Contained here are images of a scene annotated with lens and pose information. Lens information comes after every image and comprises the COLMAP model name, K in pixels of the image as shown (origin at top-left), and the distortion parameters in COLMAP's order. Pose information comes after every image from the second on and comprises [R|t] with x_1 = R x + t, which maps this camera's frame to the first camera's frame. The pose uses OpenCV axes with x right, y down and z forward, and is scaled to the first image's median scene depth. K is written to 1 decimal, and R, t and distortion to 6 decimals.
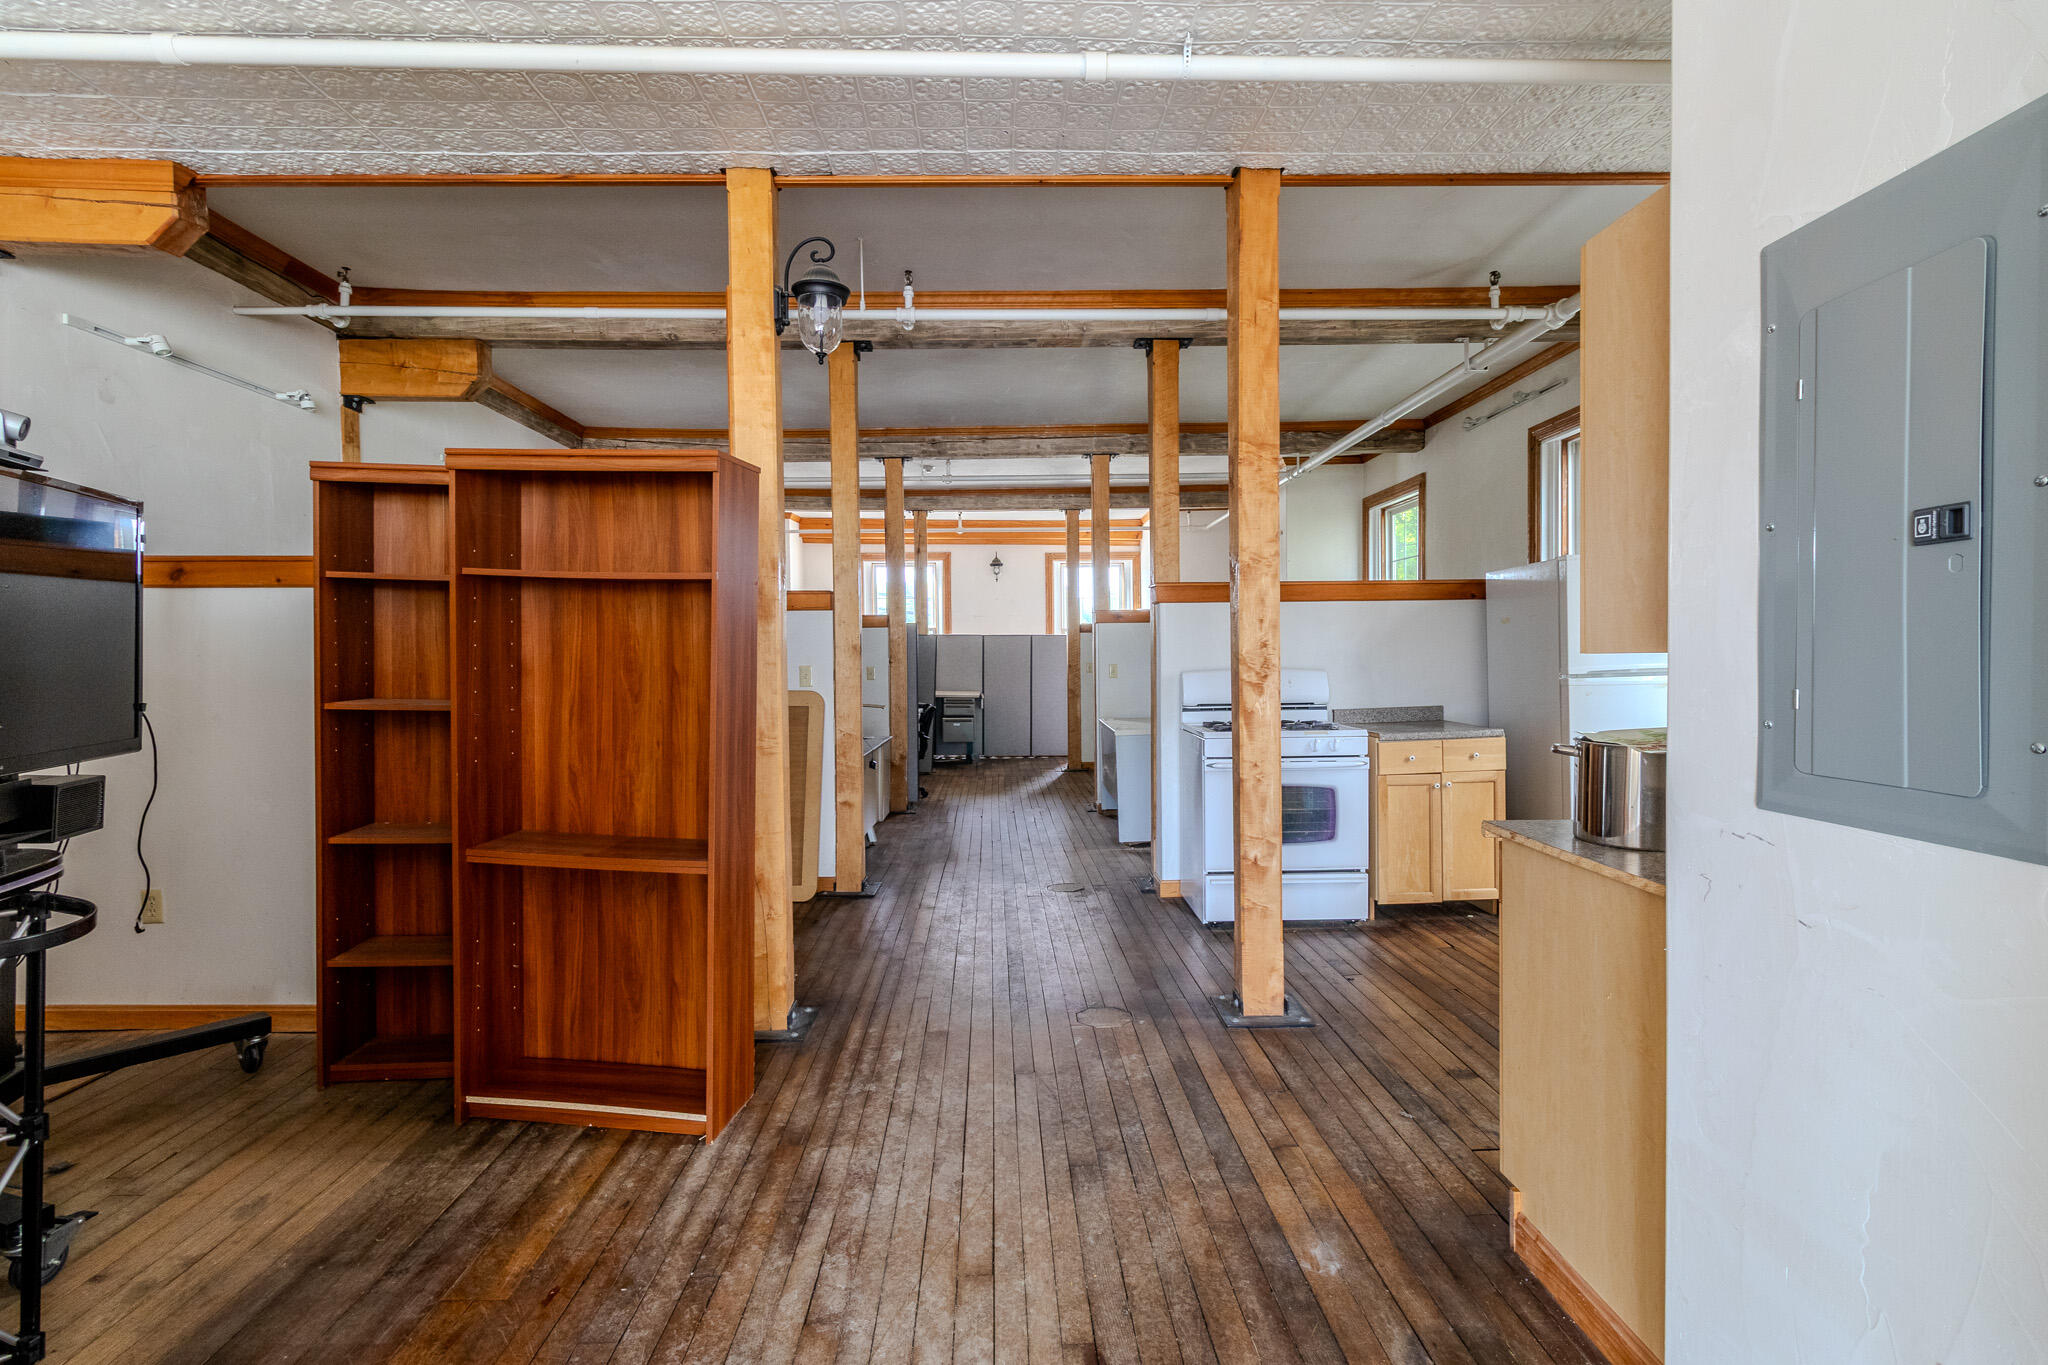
lens RADIAL K [[972.7, 0, 1033.8], [0, 972.7, 670.2], [0, 0, 1]] dist [0.001811, 0.000779]
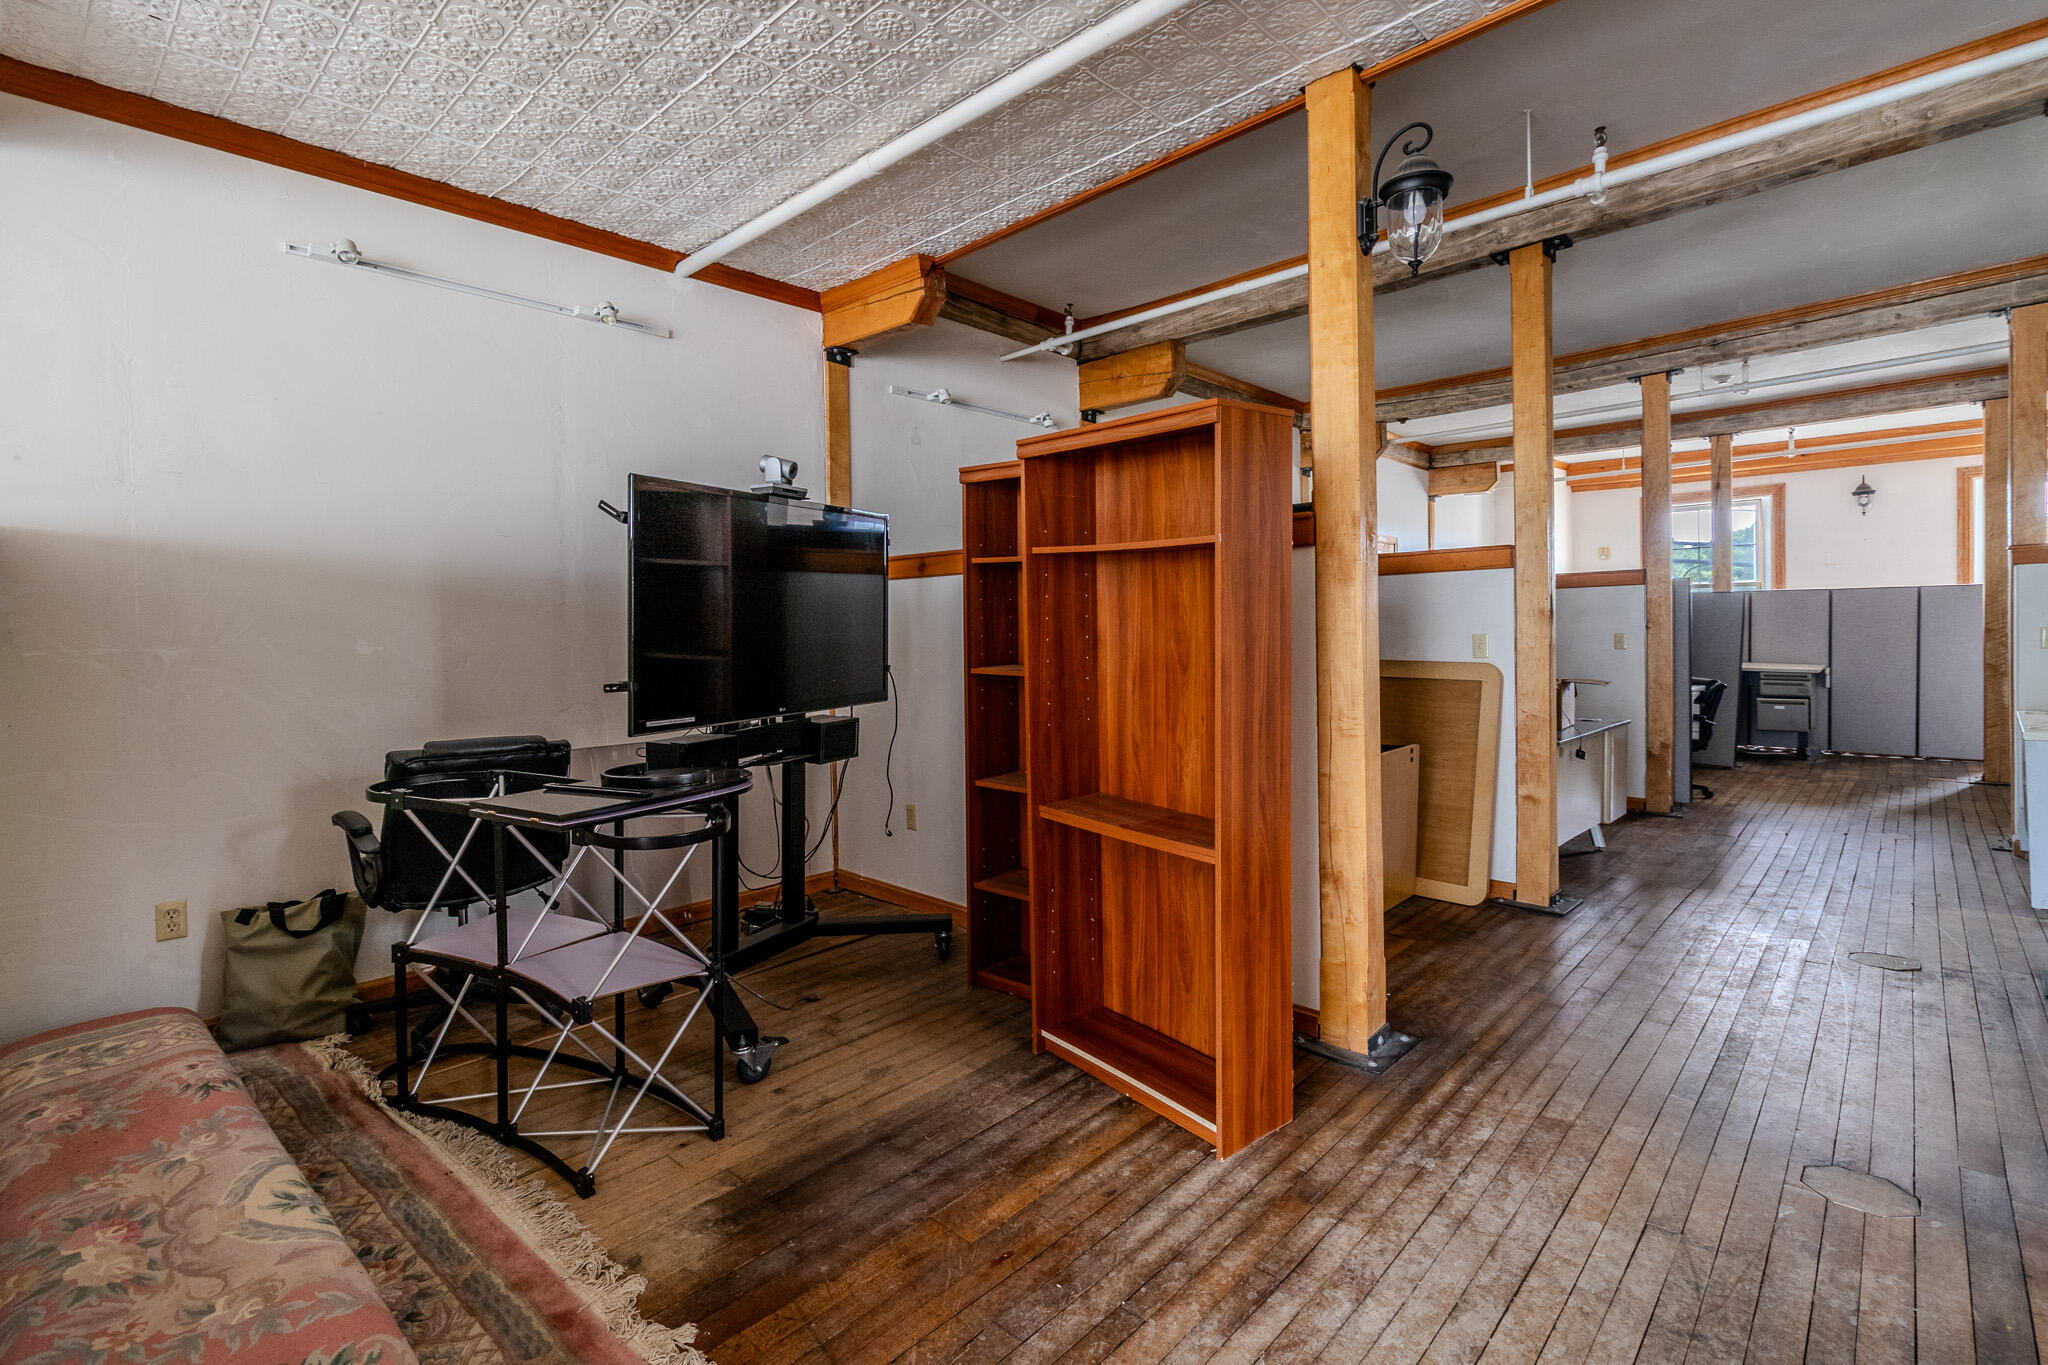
lens RADIAL K [[955.2, 0, 1022.5], [0, 955.2, 646.4], [0, 0, 1]] dist [0.001200, 0.000517]
pose [[0.706060, 0.004611, -0.708137, 0.142872], [0.002863, 0.999952, 0.009366, -0.004105], [0.708147, -0.008641, 0.706013, 0.201539]]
